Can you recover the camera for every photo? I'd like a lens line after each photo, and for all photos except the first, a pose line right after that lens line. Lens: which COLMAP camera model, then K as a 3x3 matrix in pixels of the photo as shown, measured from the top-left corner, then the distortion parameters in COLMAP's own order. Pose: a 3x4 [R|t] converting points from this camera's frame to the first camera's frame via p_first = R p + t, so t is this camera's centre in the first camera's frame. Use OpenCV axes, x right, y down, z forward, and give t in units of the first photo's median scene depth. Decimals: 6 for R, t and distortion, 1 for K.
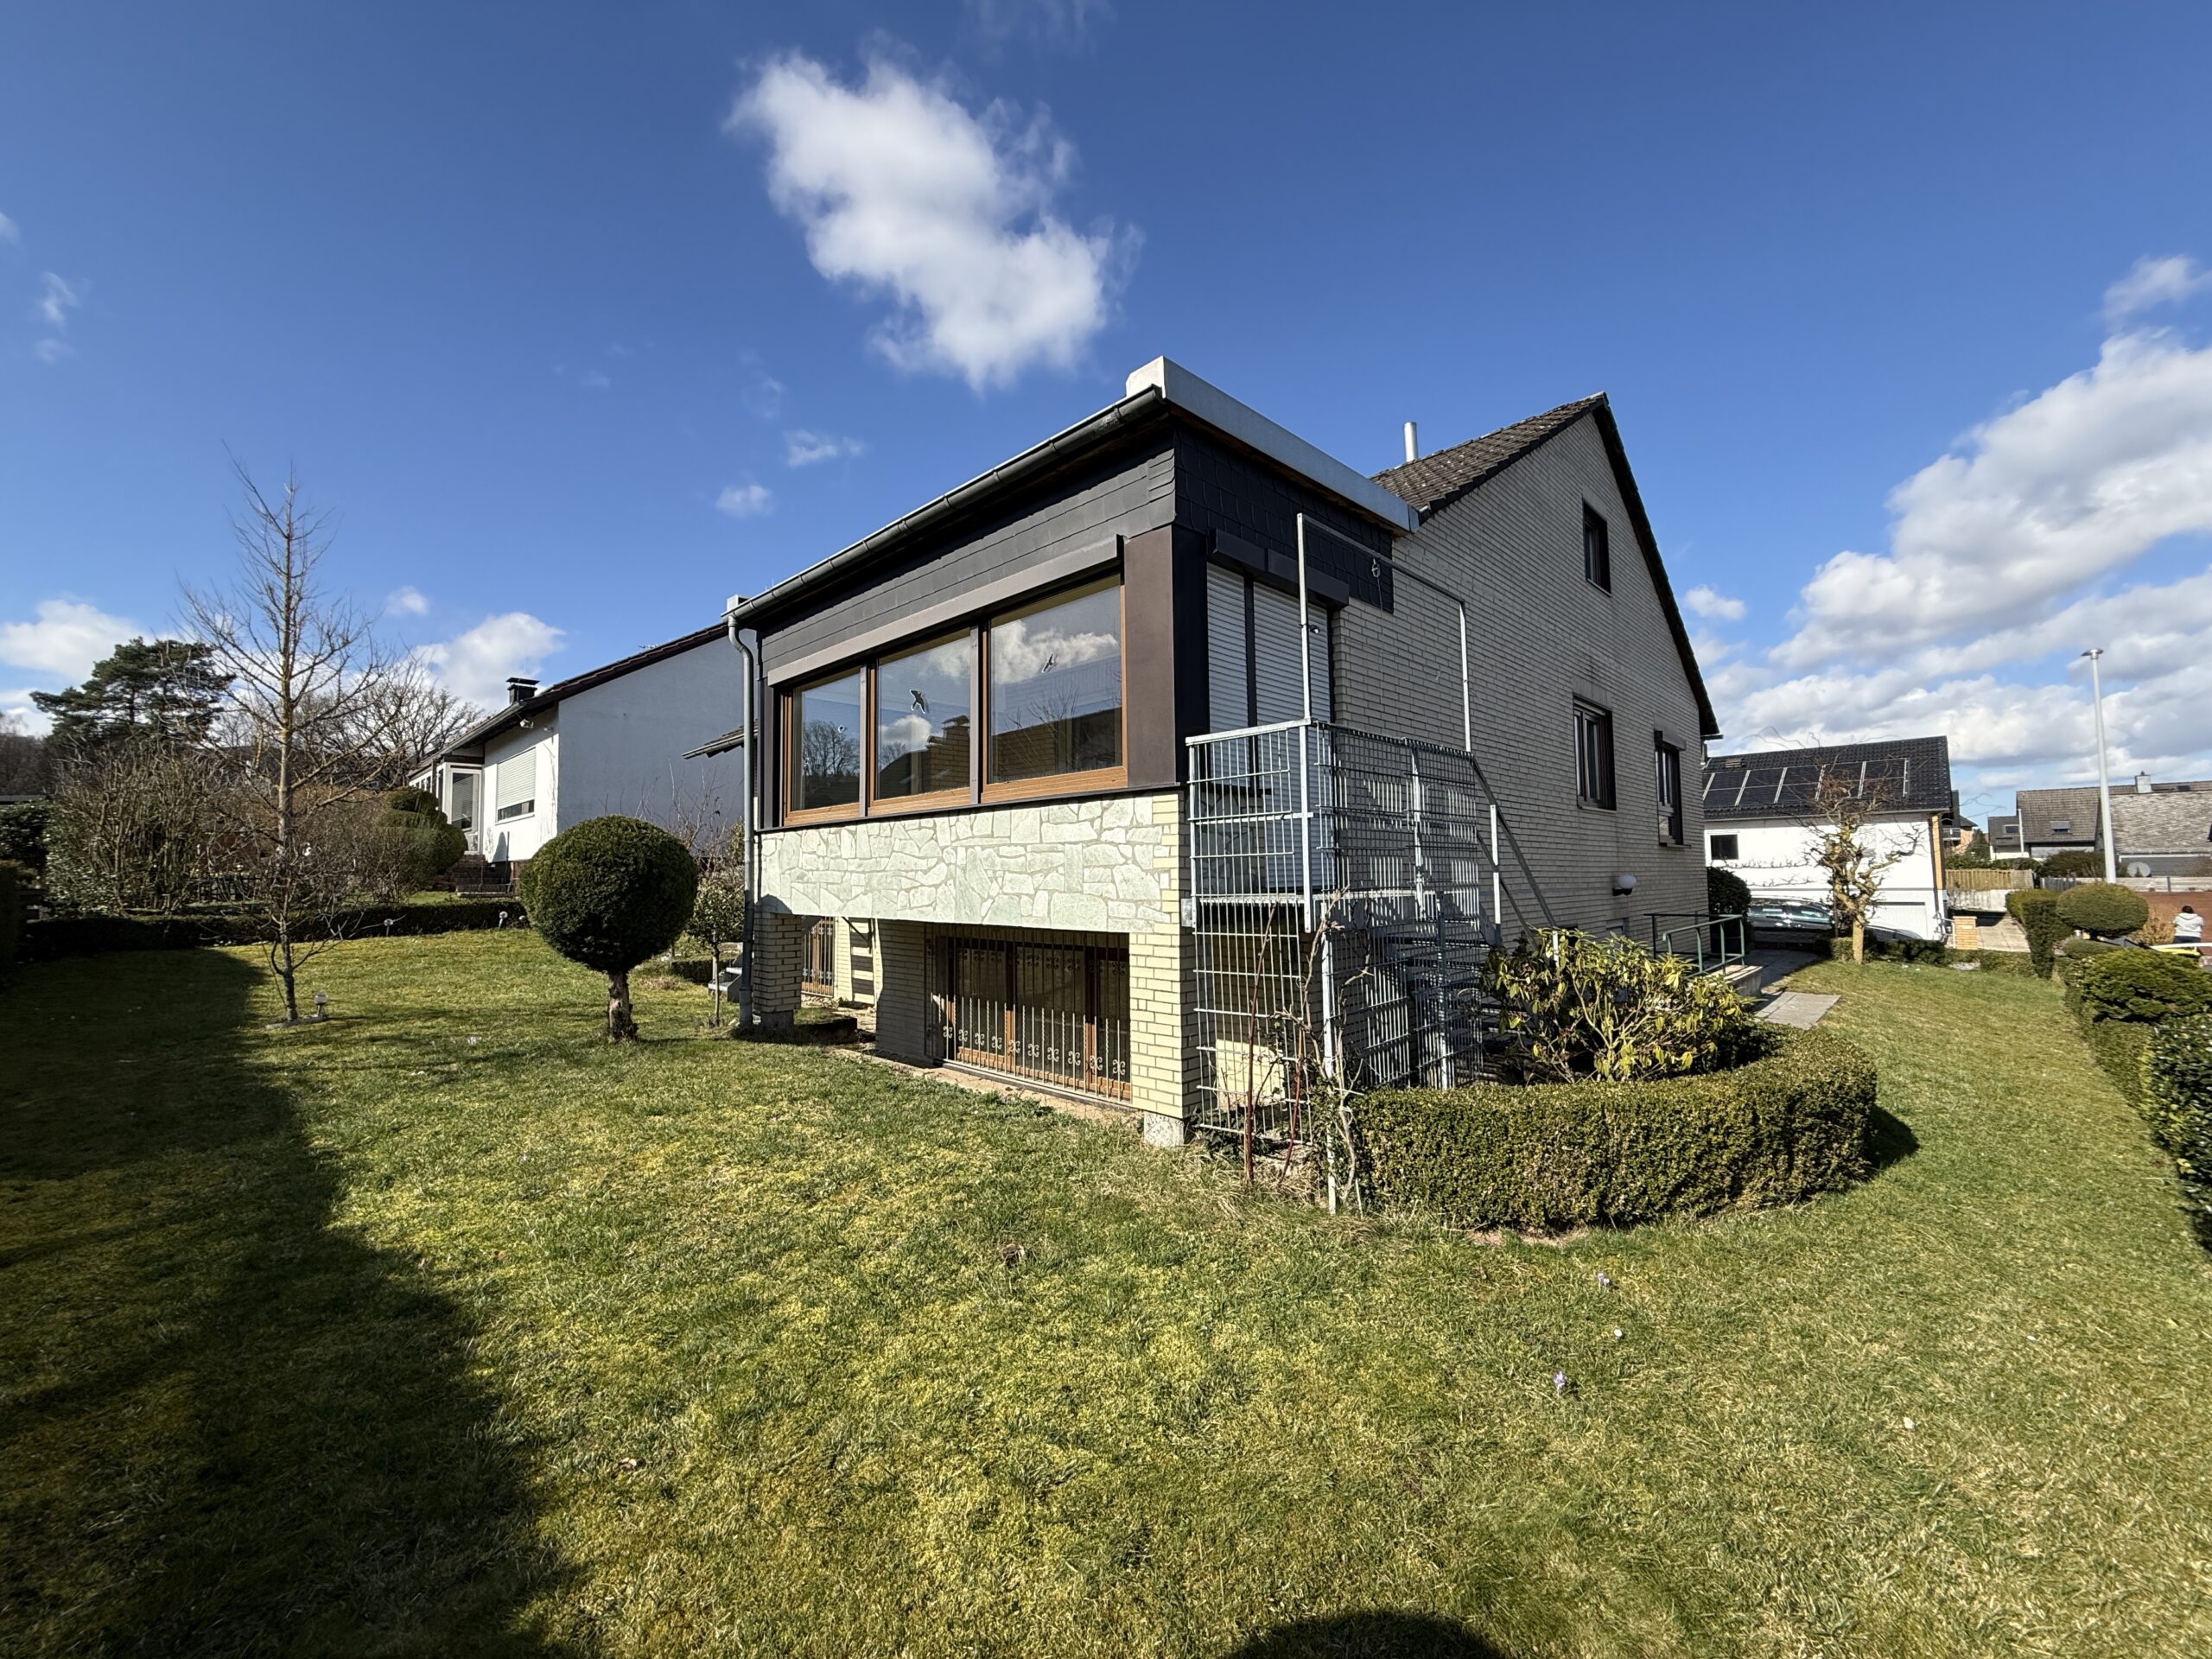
lens RADIAL K [[881.7, 0, 1100.1], [0, 881.7, 831.8], [0, 0, 1]] dist [0.000342, -0.000008]
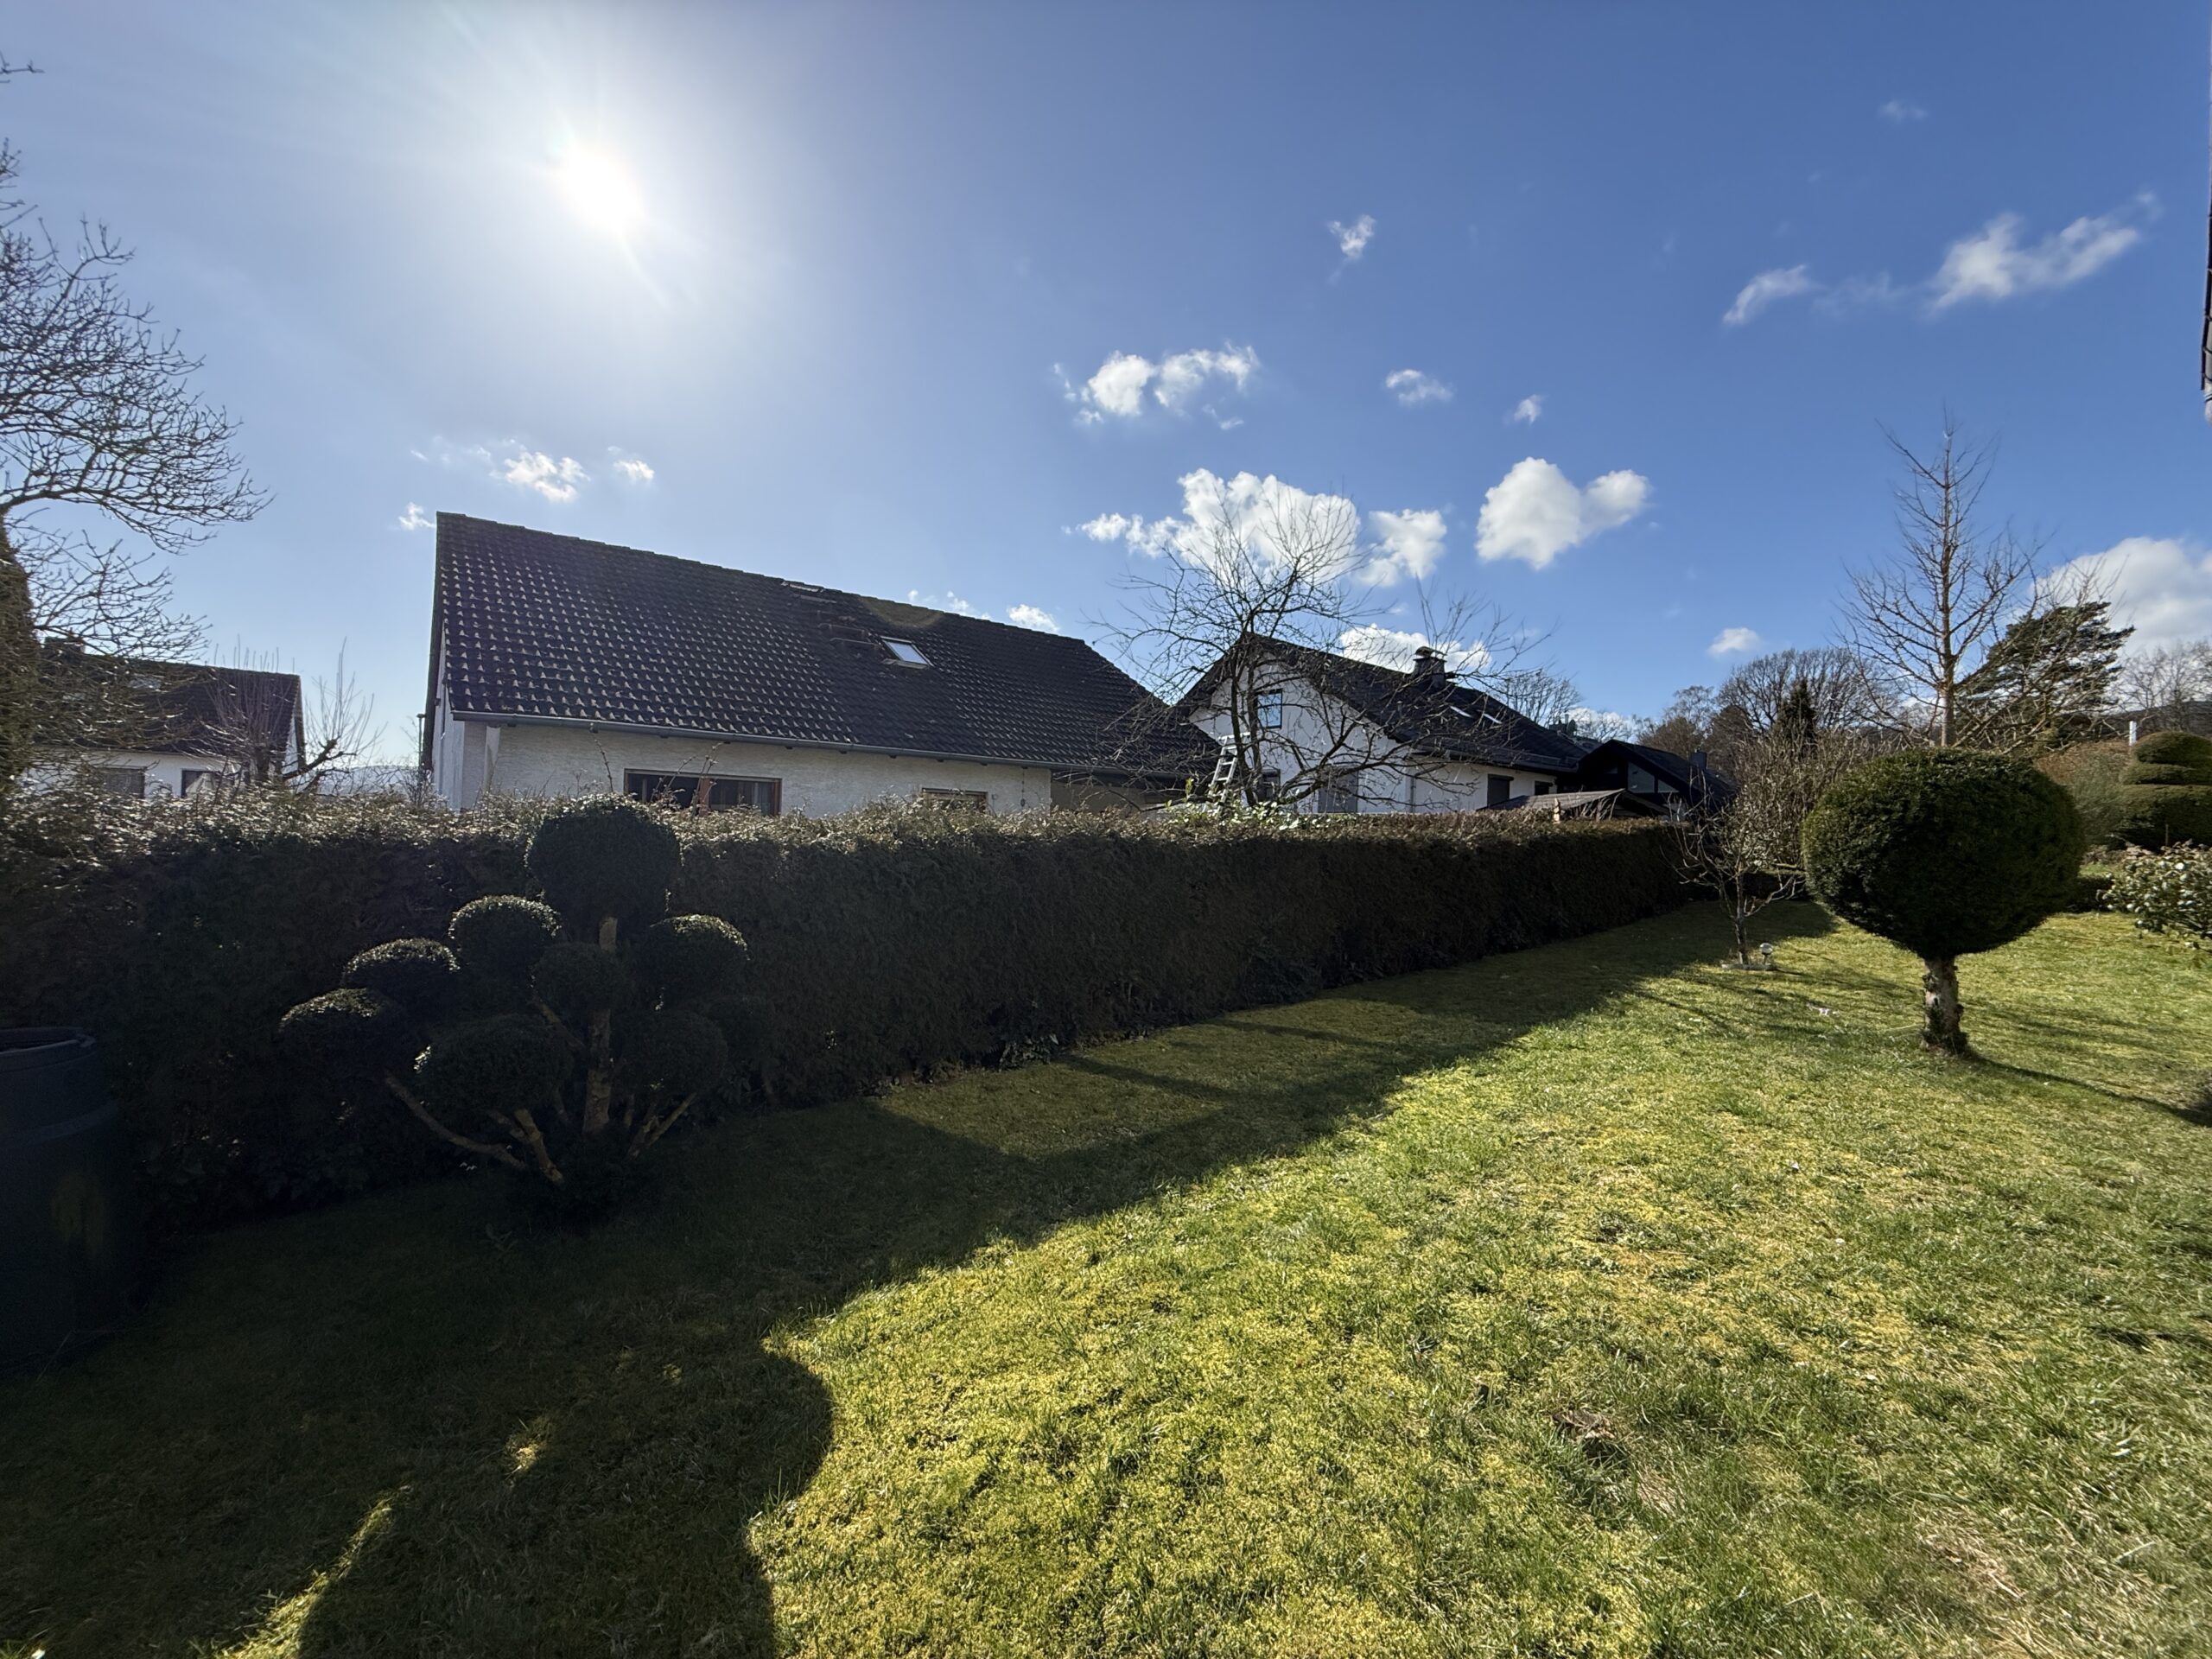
lens RADIAL K [[881.7, 0, 1100.7], [0, 881.7, 830.1], [0, 0, 1]] dist [0.000342, -0.000008]
pose [[-0.114314, 0.001076, -0.993444, 0.271596], [0.024377, 0.999701, -0.001723, 0.035616], [0.993146, -0.024414, -0.114306, 0.388085]]
